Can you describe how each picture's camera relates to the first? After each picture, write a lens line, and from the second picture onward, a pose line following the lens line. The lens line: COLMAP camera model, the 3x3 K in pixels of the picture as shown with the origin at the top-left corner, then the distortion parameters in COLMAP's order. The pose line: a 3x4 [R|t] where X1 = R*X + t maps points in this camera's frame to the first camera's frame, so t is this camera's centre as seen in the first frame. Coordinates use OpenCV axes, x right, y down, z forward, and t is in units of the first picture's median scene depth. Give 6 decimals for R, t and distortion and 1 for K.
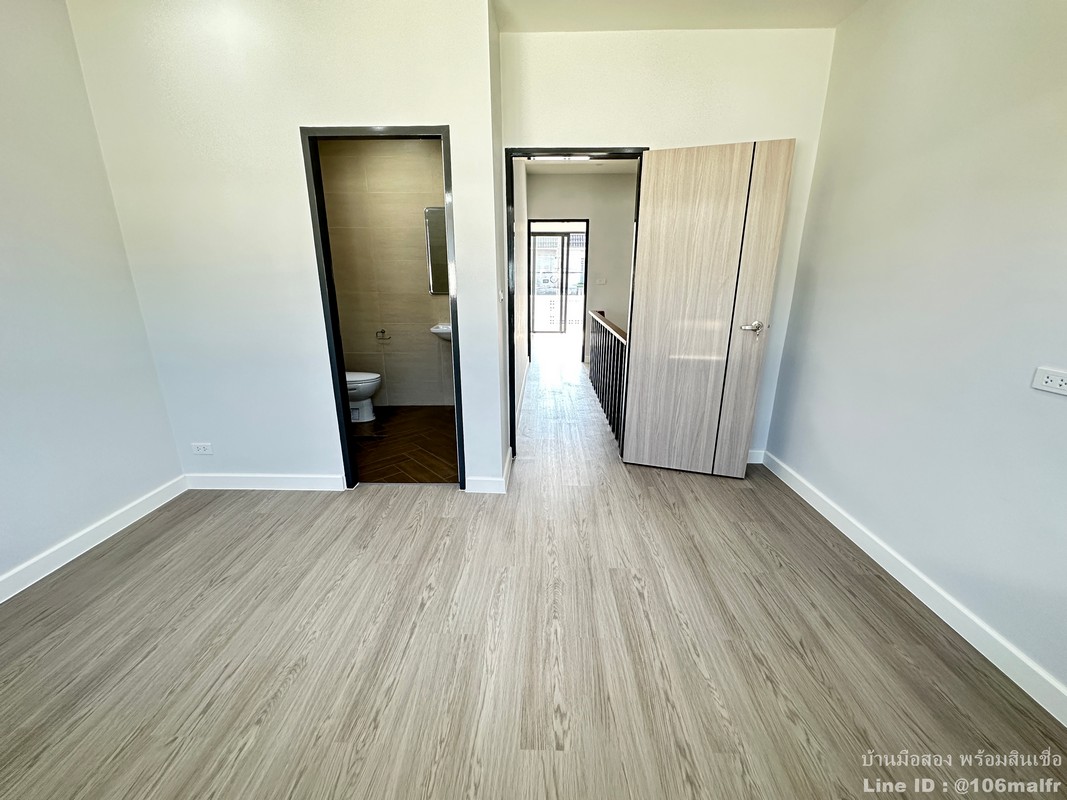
lens RADIAL K [[426.5, 0, 539.3], [0, 426.5, 403.8], [0, 0, 1]] dist [-0.004067, 0.000923]
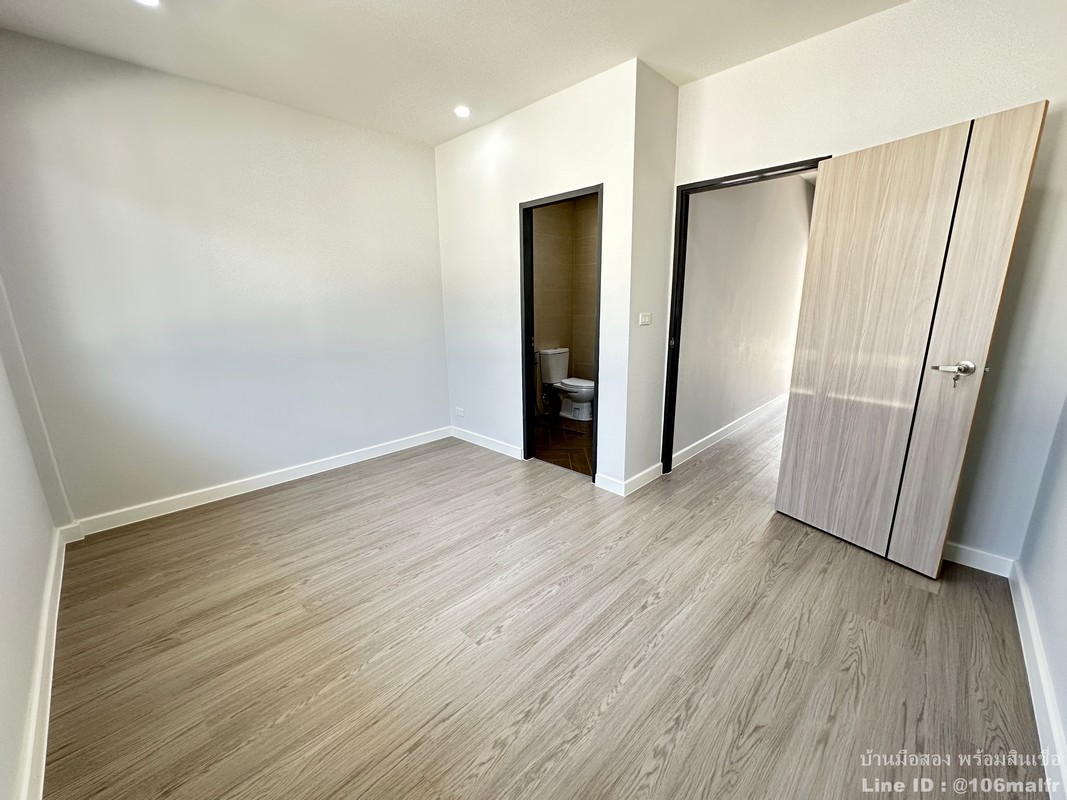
lens RADIAL K [[426.5, 0, 542.1], [0, 426.5, 404.9], [0, 0, 1]] dist [-0.004067, 0.000923]
pose [[0.739429, 0.150452, -0.656208, 0.486721], [-0.184419, 0.982692, 0.017499, -0.002574], [0.647483, 0.108078, 0.754377, 0.009209]]
